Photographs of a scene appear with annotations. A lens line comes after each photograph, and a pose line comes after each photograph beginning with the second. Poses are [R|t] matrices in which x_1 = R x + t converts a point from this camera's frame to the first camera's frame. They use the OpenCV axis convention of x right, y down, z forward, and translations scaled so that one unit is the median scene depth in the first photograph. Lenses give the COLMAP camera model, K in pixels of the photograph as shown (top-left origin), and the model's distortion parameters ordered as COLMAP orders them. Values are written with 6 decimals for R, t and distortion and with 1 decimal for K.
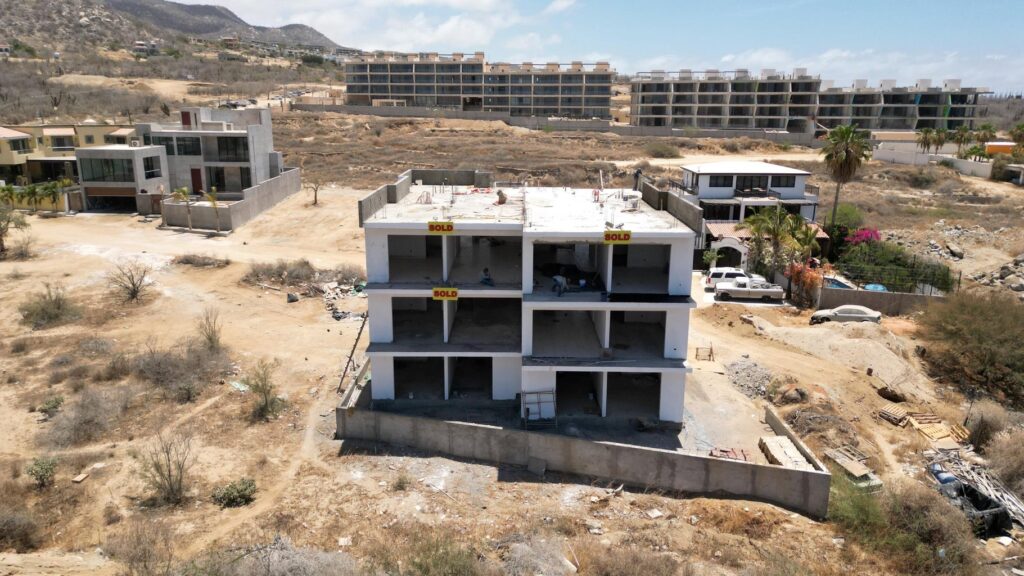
lens RADIAL K [[713.1, 0, 519.5], [0, 713.1, 290.1], [0, 0, 1]] dist [0.045947, -0.038093]
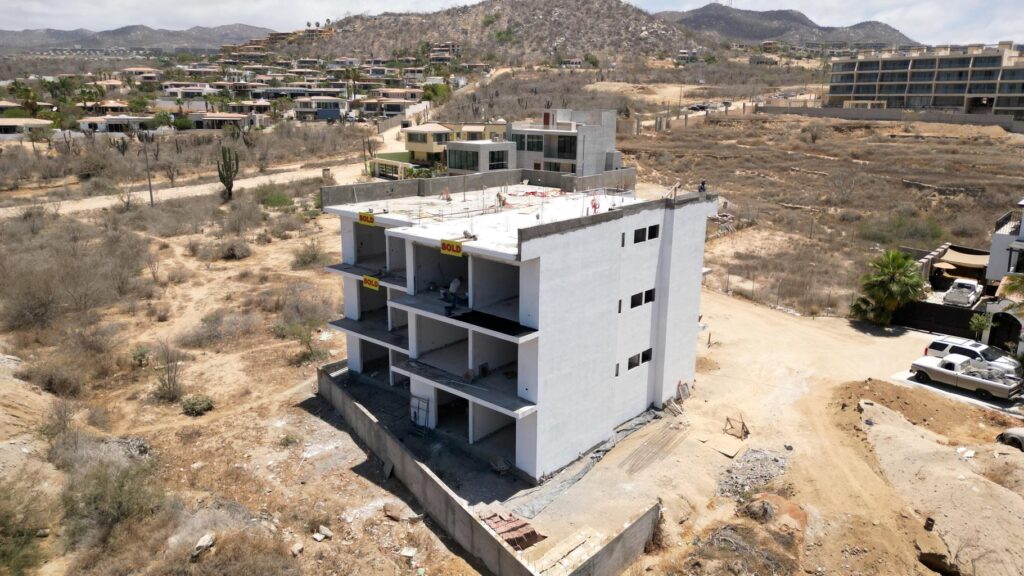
lens RADIAL K [[713.1, 0, 515.4], [0, 713.1, 291.0], [0, 0, 1]] dist [0.045947, -0.038093]
pose [[0.753427, 0.168560, -0.635559, 0.247716], [-0.169923, 0.983663, 0.059447, -0.028021], [0.635196, 0.063207, 0.769760, 0.110283]]
